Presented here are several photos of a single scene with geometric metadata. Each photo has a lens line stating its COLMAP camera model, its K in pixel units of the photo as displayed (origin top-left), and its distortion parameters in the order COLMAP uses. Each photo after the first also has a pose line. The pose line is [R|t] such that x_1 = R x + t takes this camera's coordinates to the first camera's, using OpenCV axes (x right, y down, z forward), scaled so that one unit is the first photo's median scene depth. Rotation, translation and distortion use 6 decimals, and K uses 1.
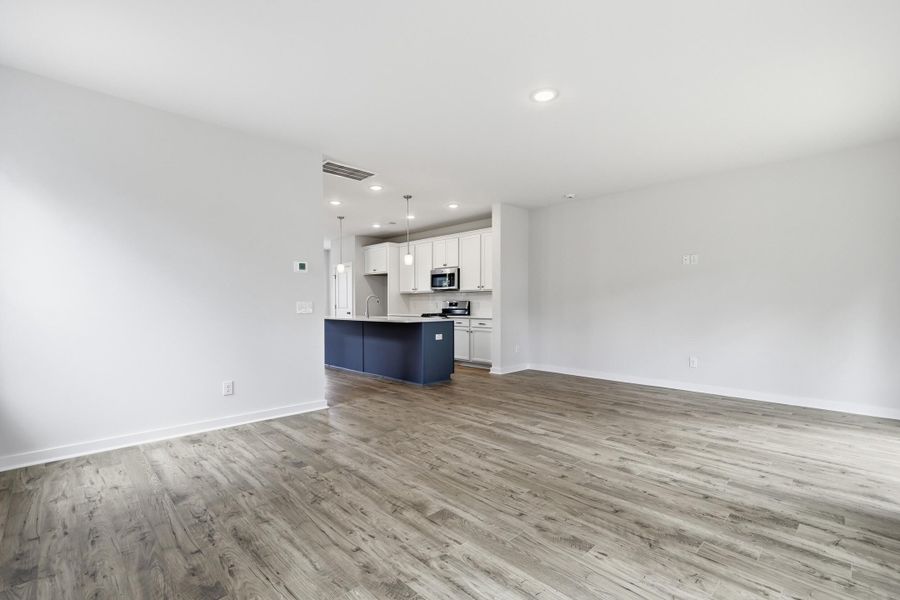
lens RADIAL K [[405.0, 0, 448.7], [0, 405.0, 303.9], [0, 0, 1]] dist [0.002770, 0.000148]
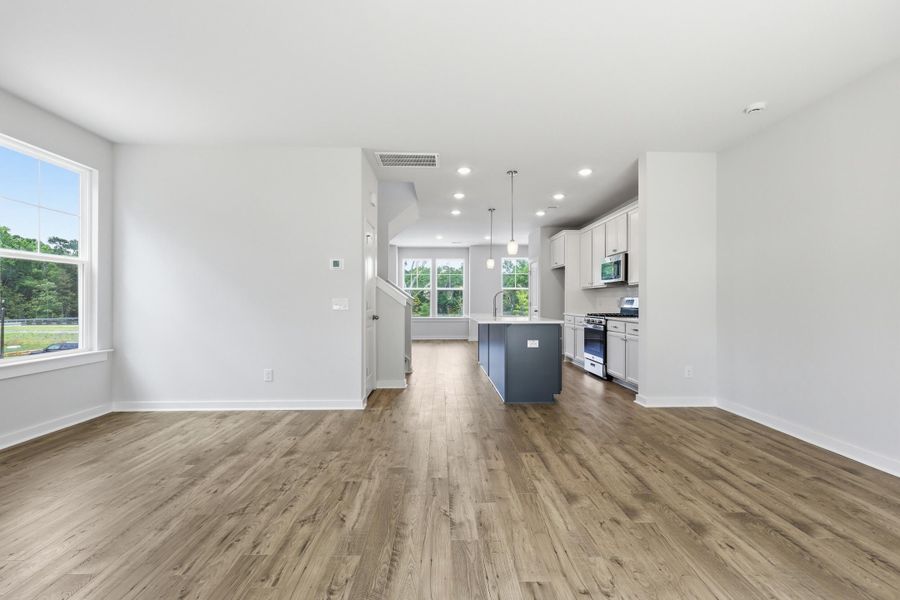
lens RADIAL K [[392.5, 0, 451.5], [0, 392.5, 297.0], [0, 0, 1]] dist [0.005149, 0.000152]
pose [[0.741753, -0.005001, -0.670655, 0.577609], [-0.001433, 0.999958, -0.009041, -0.001801], [0.670672, 0.007667, 0.741714, 0.533390]]
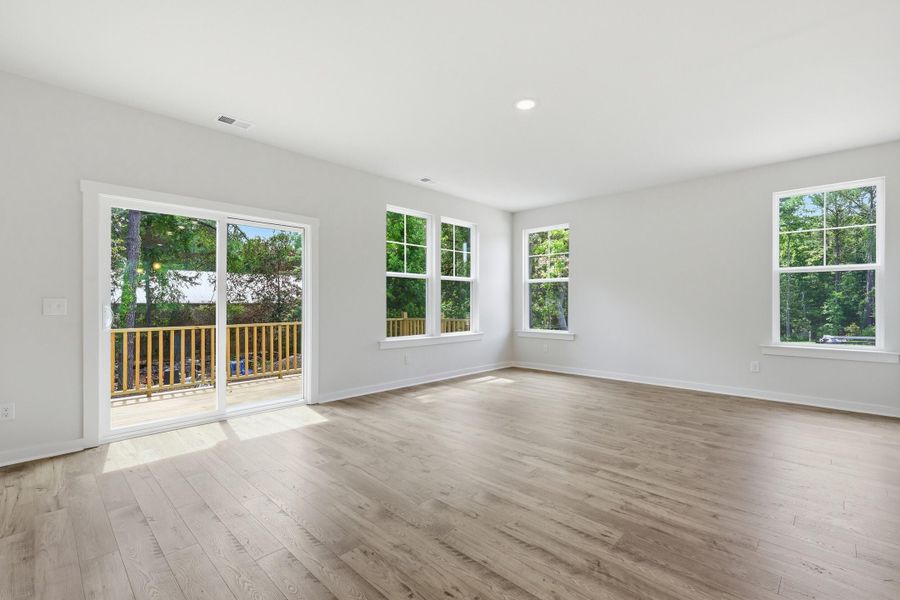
lens RADIAL K [[405.0, 0, 448.7], [0, 405.0, 303.9], [0, 0, 1]] dist [0.002770, 0.000148]
pose [[-0.999391, 0.000844, -0.034889, 0.395833], [0.000919, 0.999997, -0.002127, 0.005193], [0.034887, -0.002158, -0.999389, 1.730294]]
